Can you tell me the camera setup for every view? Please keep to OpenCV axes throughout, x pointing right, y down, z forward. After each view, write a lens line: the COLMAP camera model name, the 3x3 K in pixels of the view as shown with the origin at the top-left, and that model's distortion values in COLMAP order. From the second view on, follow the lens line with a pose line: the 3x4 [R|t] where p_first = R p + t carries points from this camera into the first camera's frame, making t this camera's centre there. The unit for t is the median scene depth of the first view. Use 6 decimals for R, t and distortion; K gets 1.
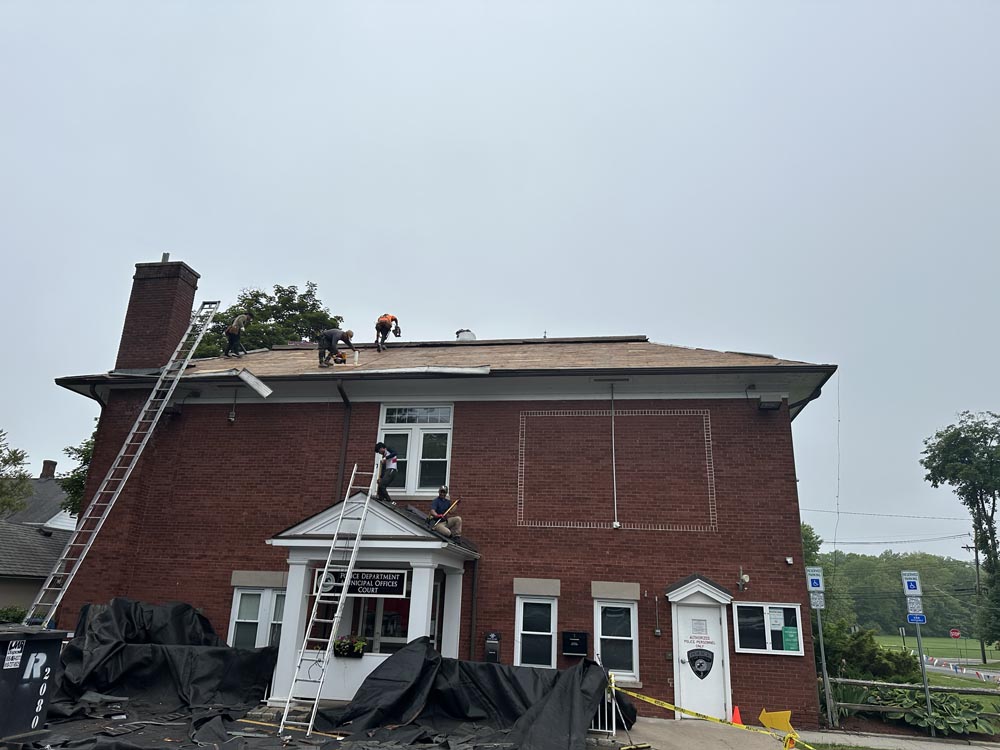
lens RADIAL K [[694.9, 0, 499.3], [0, 694.9, 377.9], [0, 0, 1]] dist [0.089292, -0.111445]
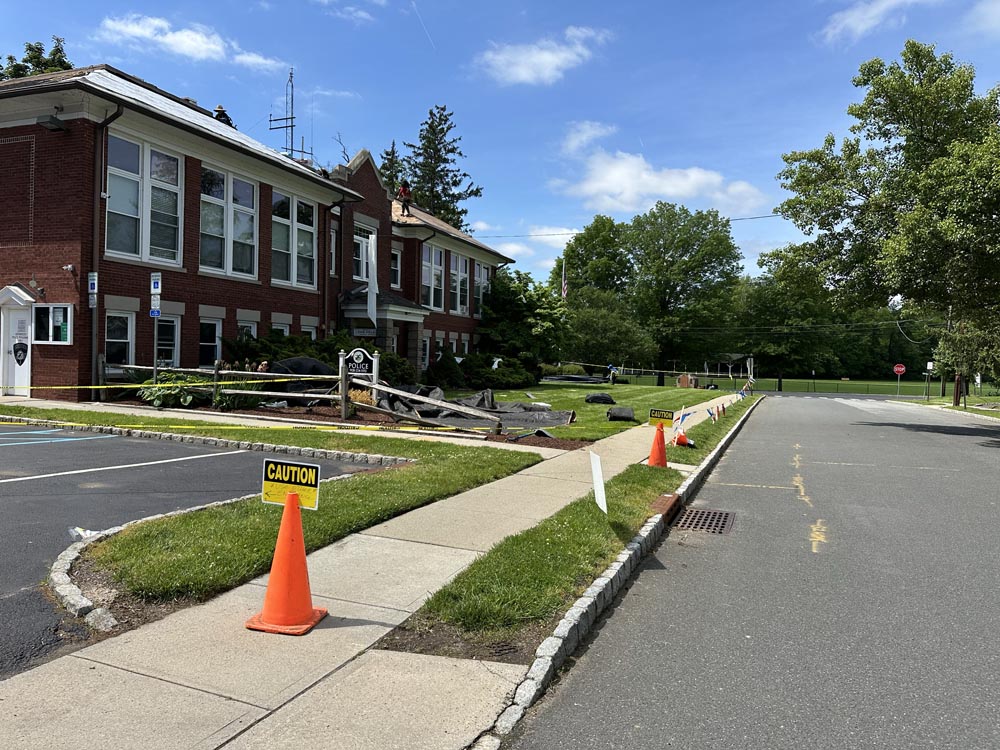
lens RADIAL K [[694.9, 0, 504.0], [0, 694.9, 375.7], [0, 0, 1]] dist [0.089292, -0.111445]
pose [[0.980478, -0.004020, -0.196588, 1.259123], [0.067737, 0.945500, 0.318499, 0.101875], [0.184594, -0.325598, 0.927314, 0.009790]]
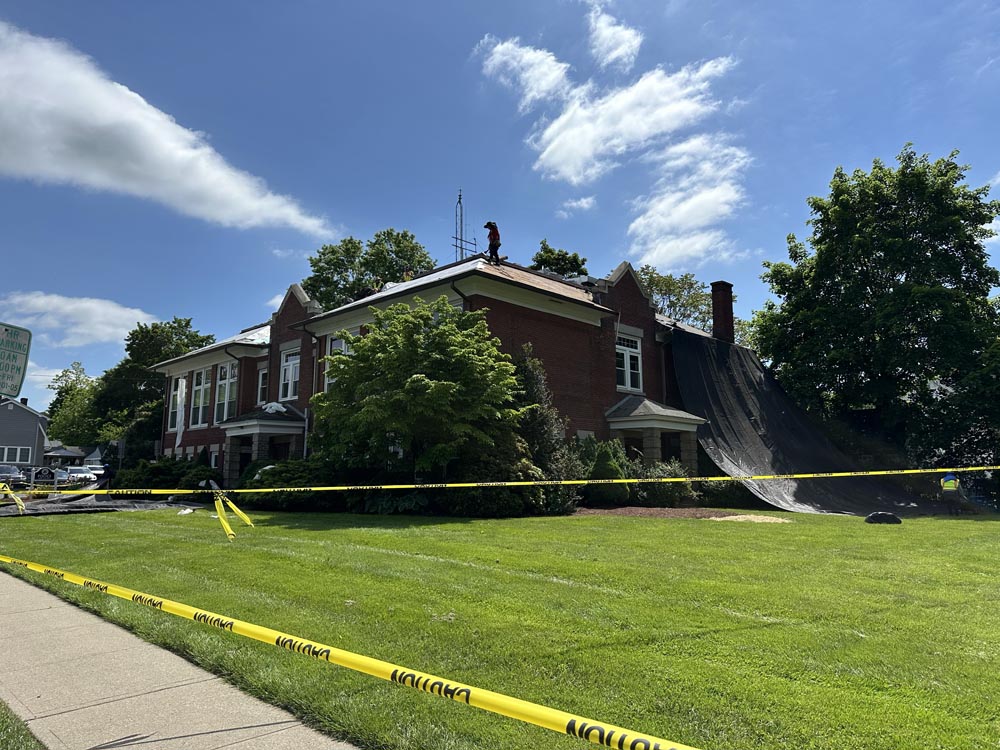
lens RADIAL K [[694.9, 0, 511.9], [0, 694.9, 382.6], [0, 0, 1]] dist [0.089292, -0.111445]
pose [[-0.556224, -0.157403, -0.815990, 1.829466], [0.234485, 0.912275, -0.335815, 1.216427], [0.797265, -0.378126, -0.470520, 3.237621]]
